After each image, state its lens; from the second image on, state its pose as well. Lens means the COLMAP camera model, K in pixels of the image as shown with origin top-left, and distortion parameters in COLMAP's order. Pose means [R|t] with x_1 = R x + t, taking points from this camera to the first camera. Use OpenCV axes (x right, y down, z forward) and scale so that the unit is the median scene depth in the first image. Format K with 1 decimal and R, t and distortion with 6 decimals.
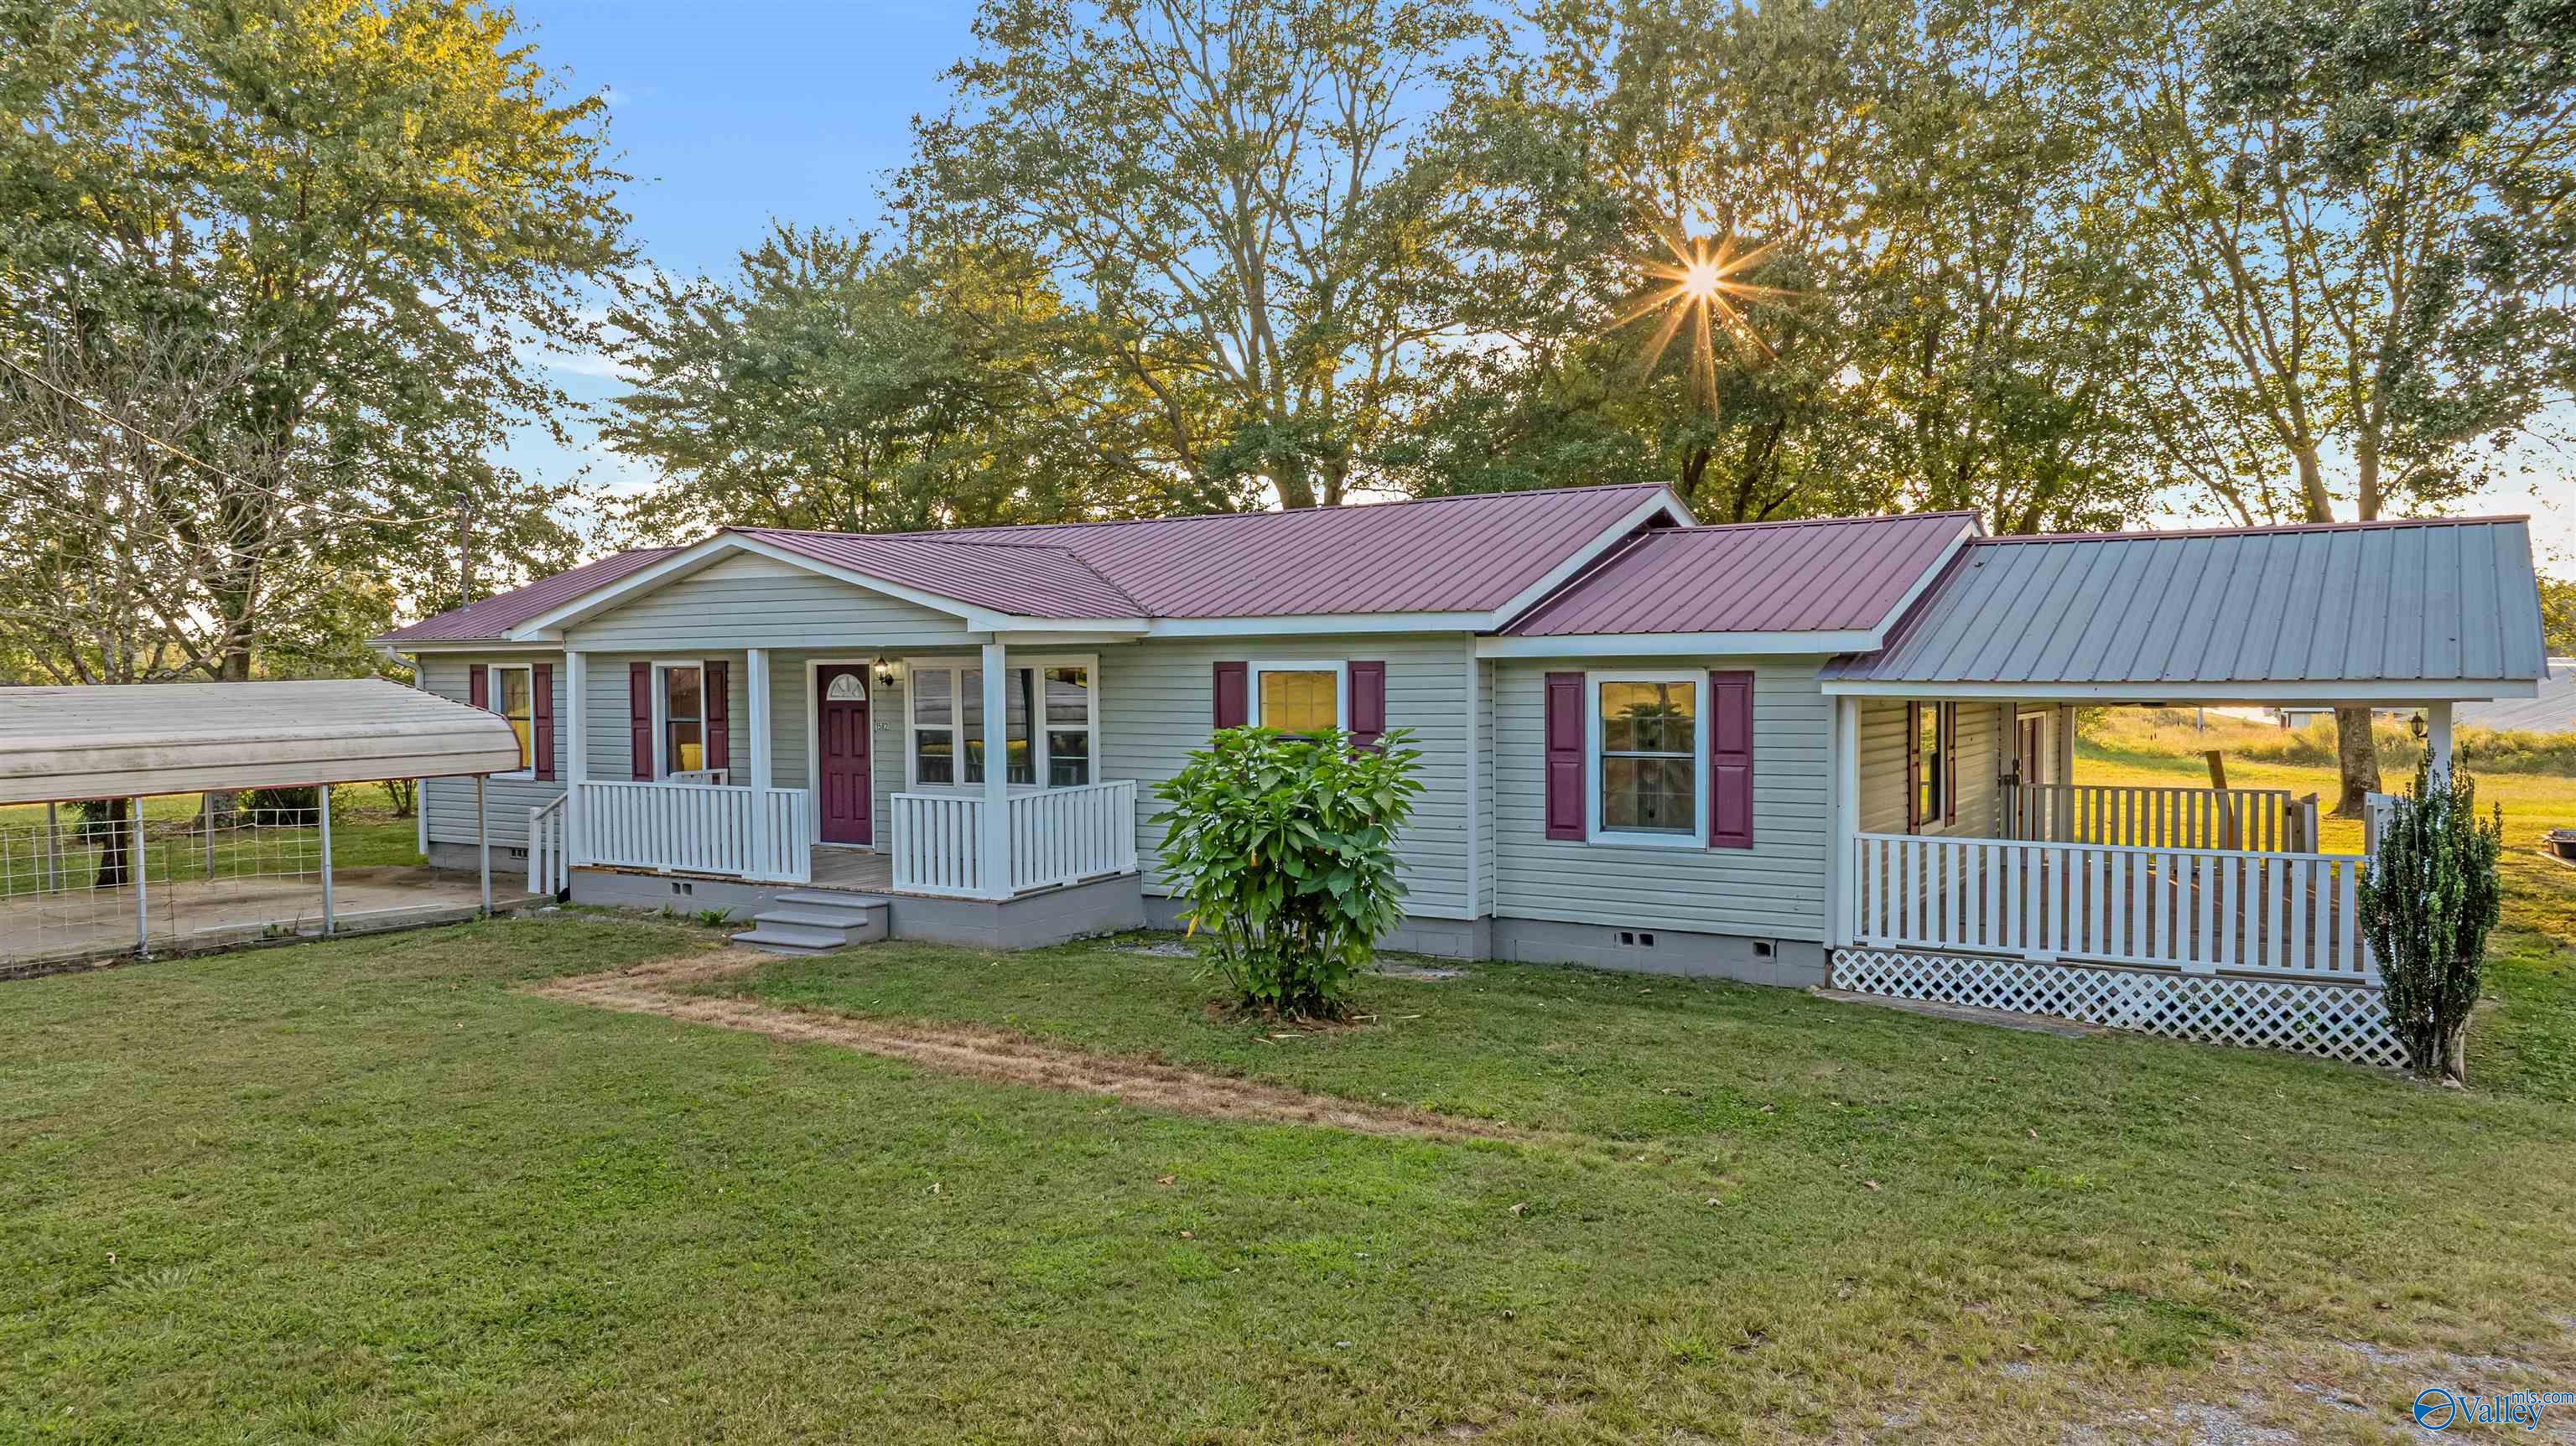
lens RADIAL K [[1815.7, 0, 1291.7], [0, 1815.7, 724.7], [0, 0, 1]] dist [-0.030334, 0.020860]
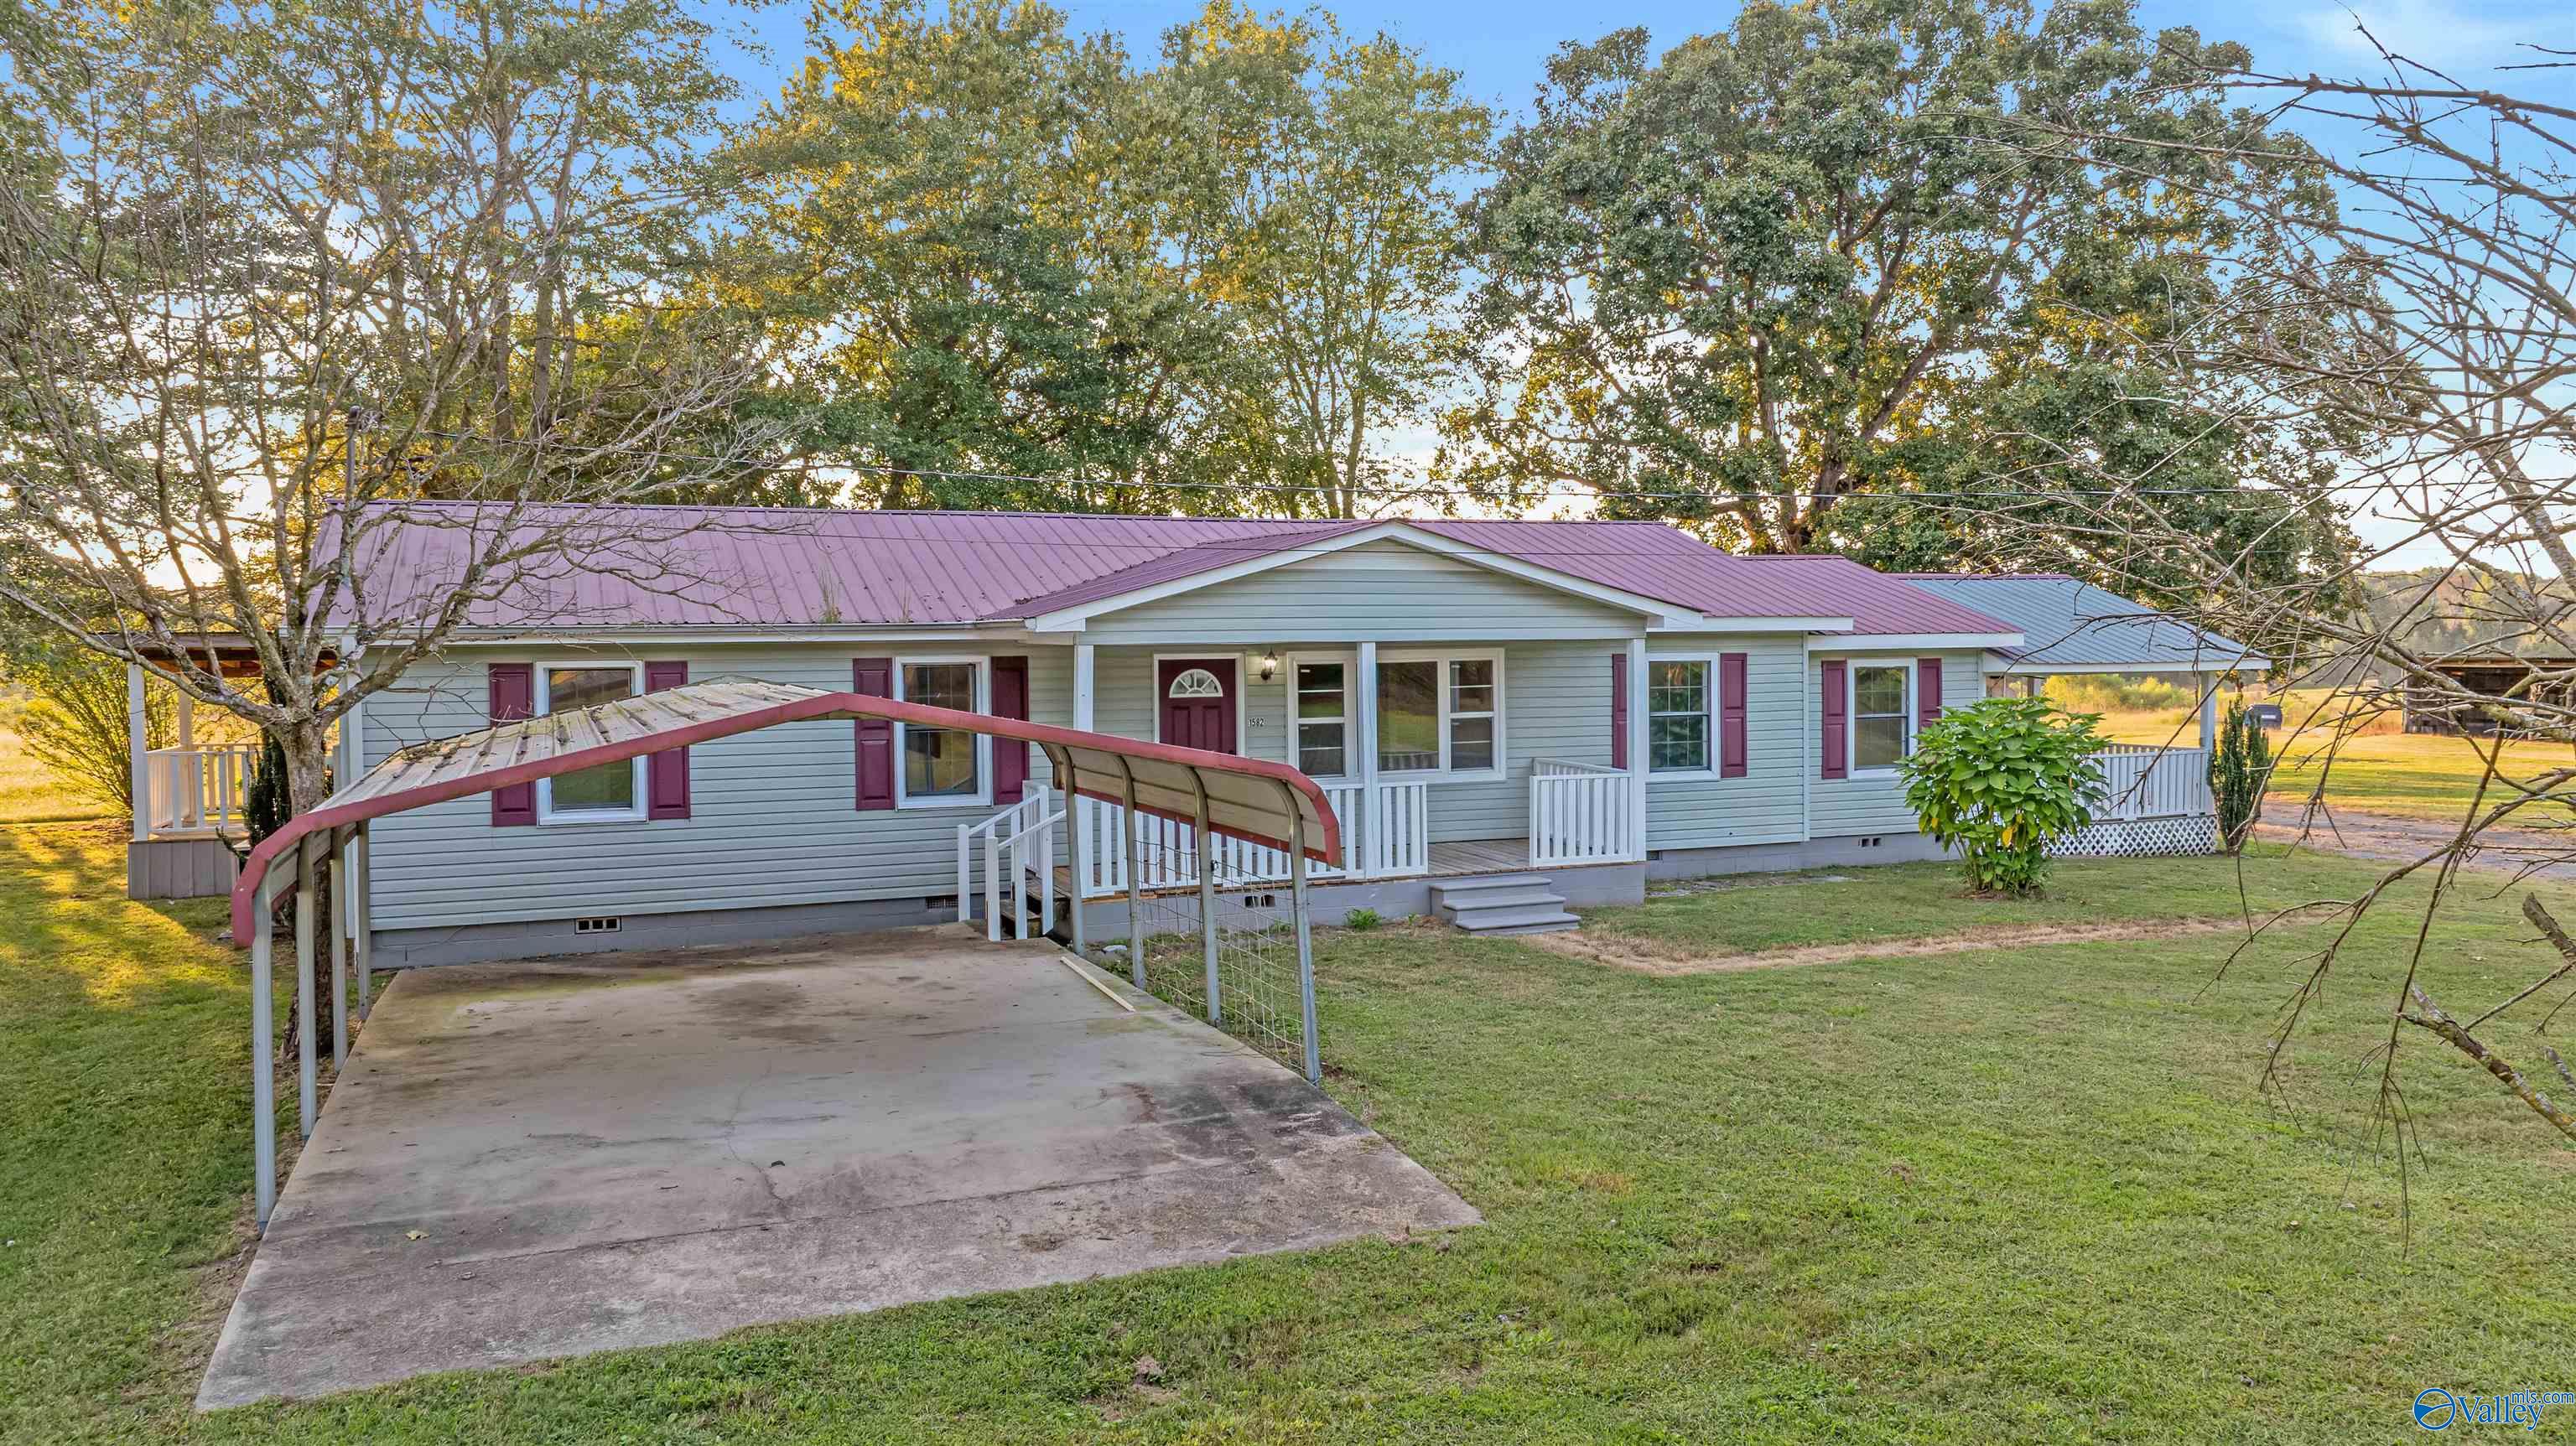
lens RADIAL K [[1812.5, 0, 1291.9], [0, 1812.5, 727.1], [0, 0, 1]] dist [-0.001021, -0.064225]
pose [[0.580491, -0.035149, 0.813508, -1.318298], [0.033673, 0.999249, 0.019146, -0.019163], [-0.813570, 0.016280, 0.581239, 0.548708]]
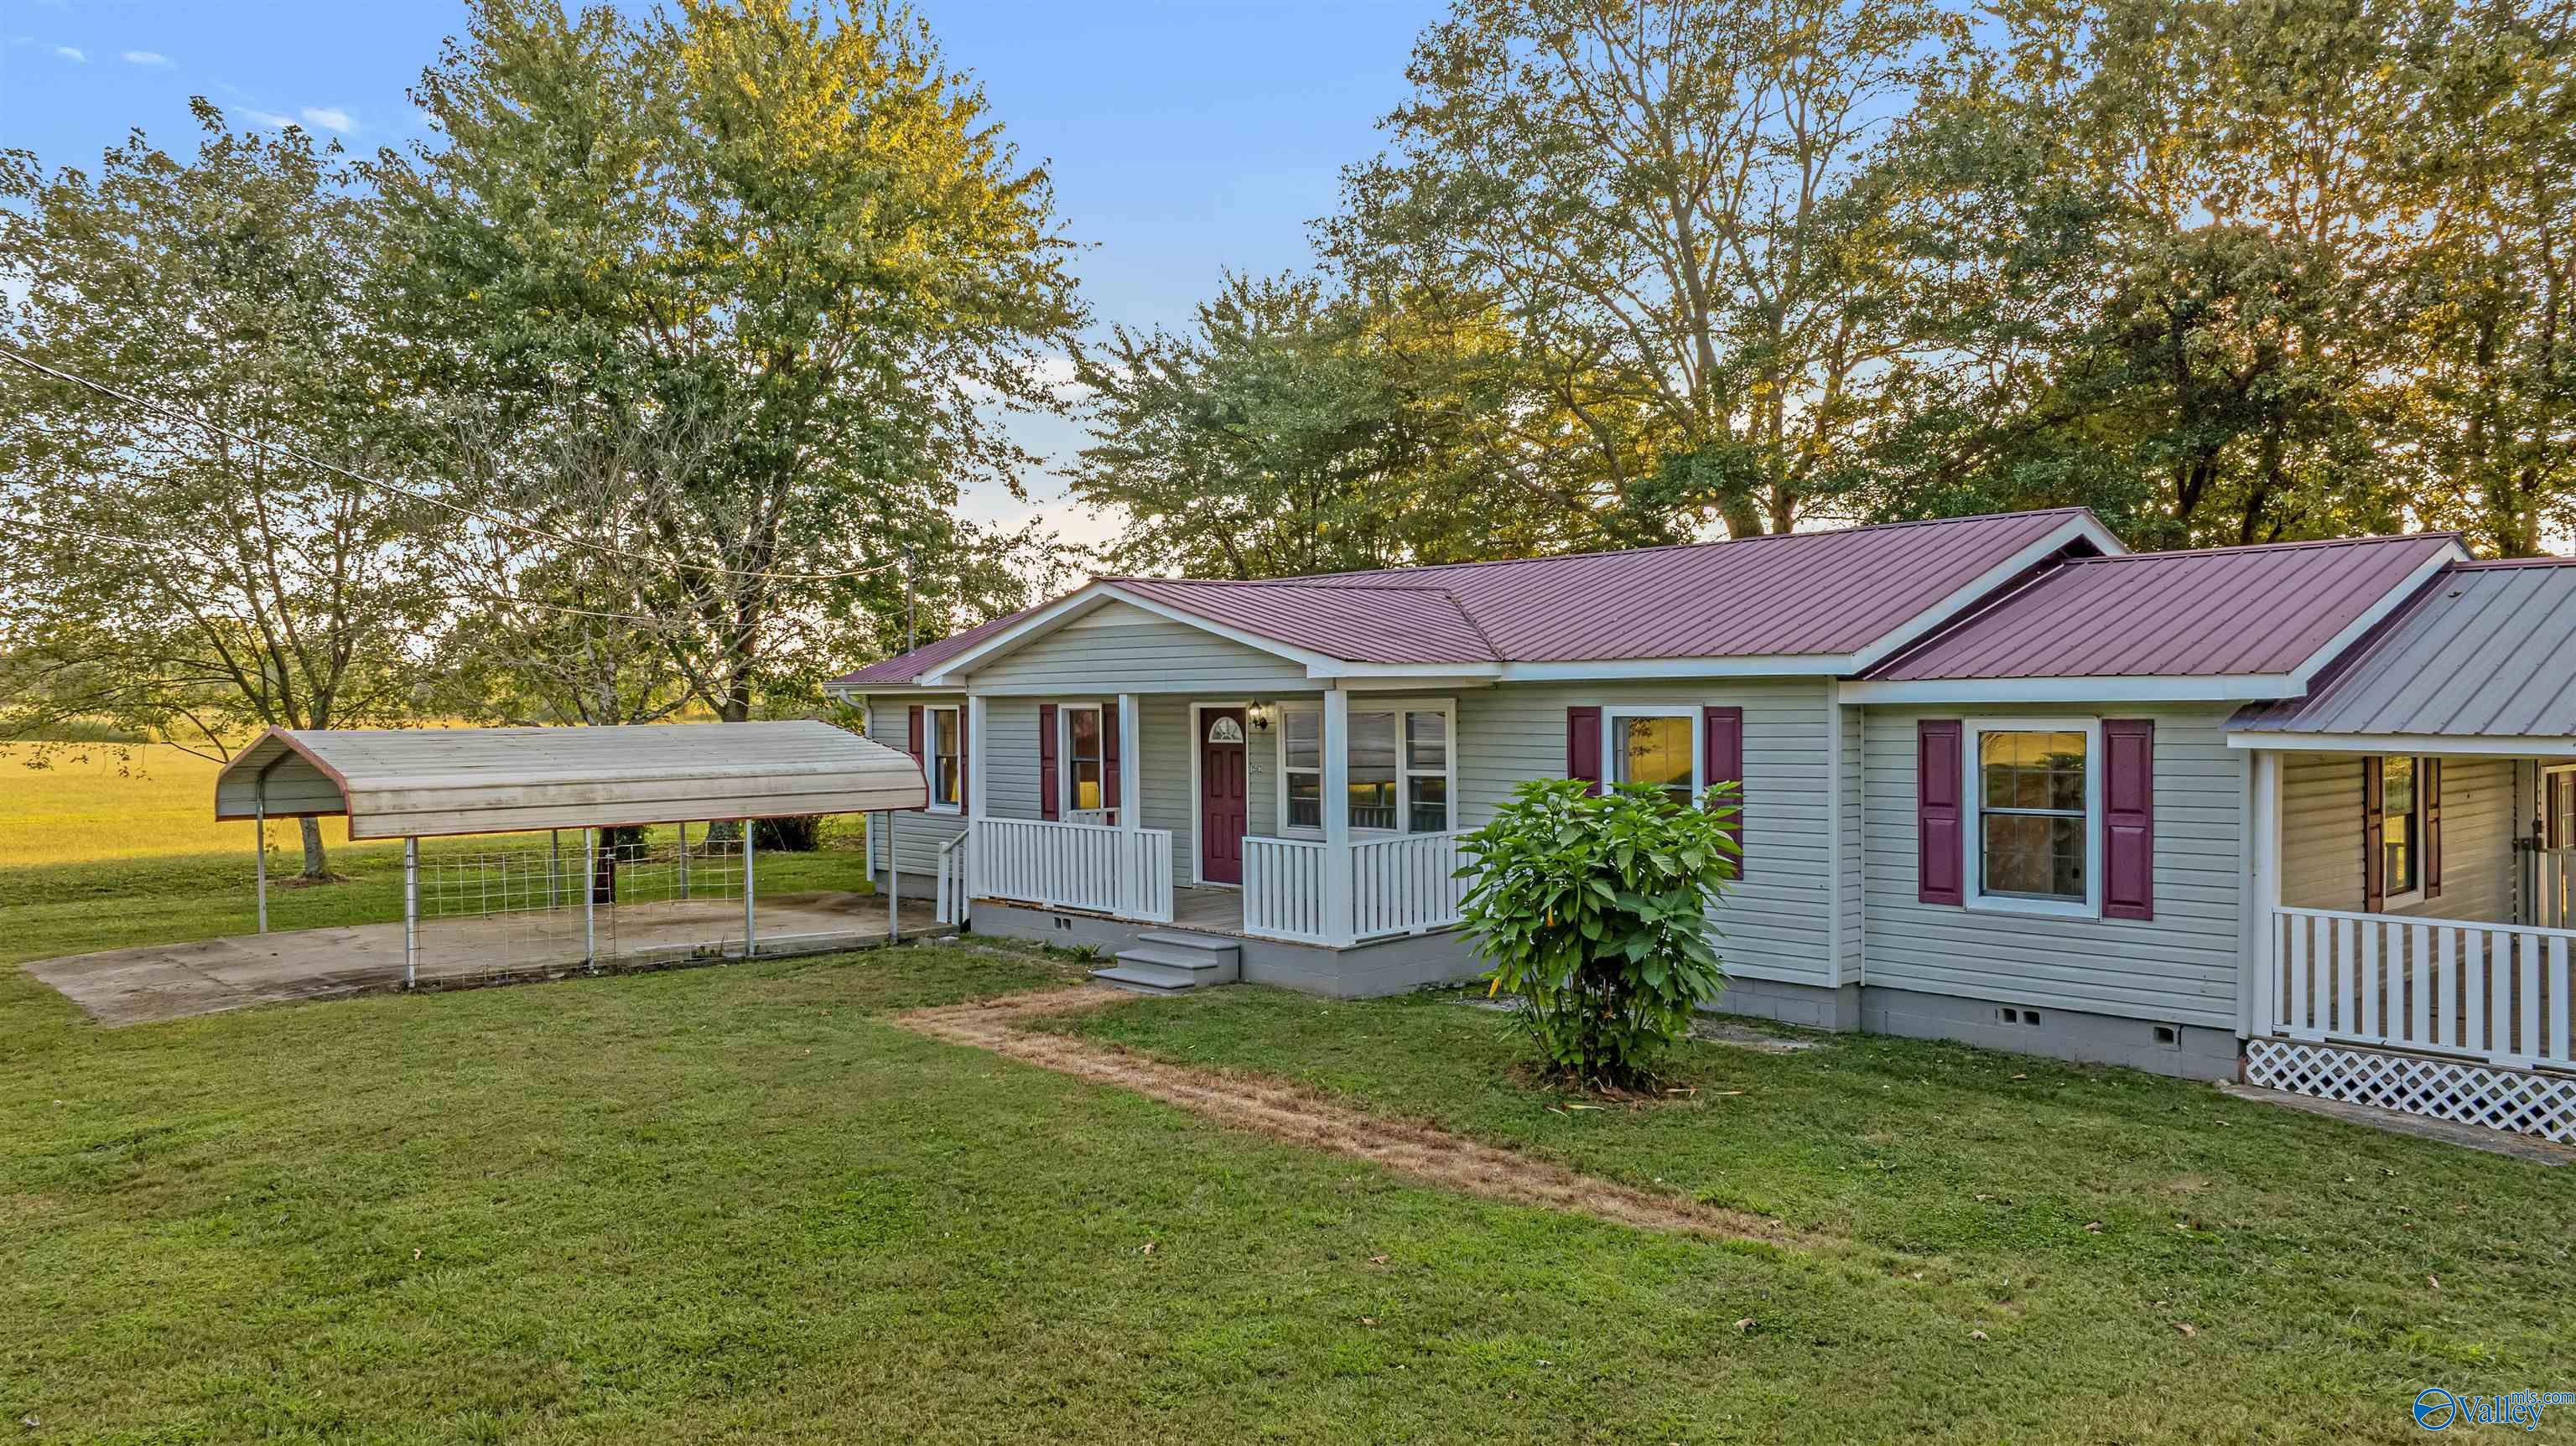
lens RADIAL K [[1815.7, 0, 1291.7], [0, 1815.7, 724.7], [0, 0, 1]] dist [-0.030334, 0.020860]
pose [[0.962804, 0.002882, -0.270187, 0.087583], [-0.007734, 0.999827, -0.016894, -0.009015], [0.270091, 0.018355, 0.962660, 0.035973]]
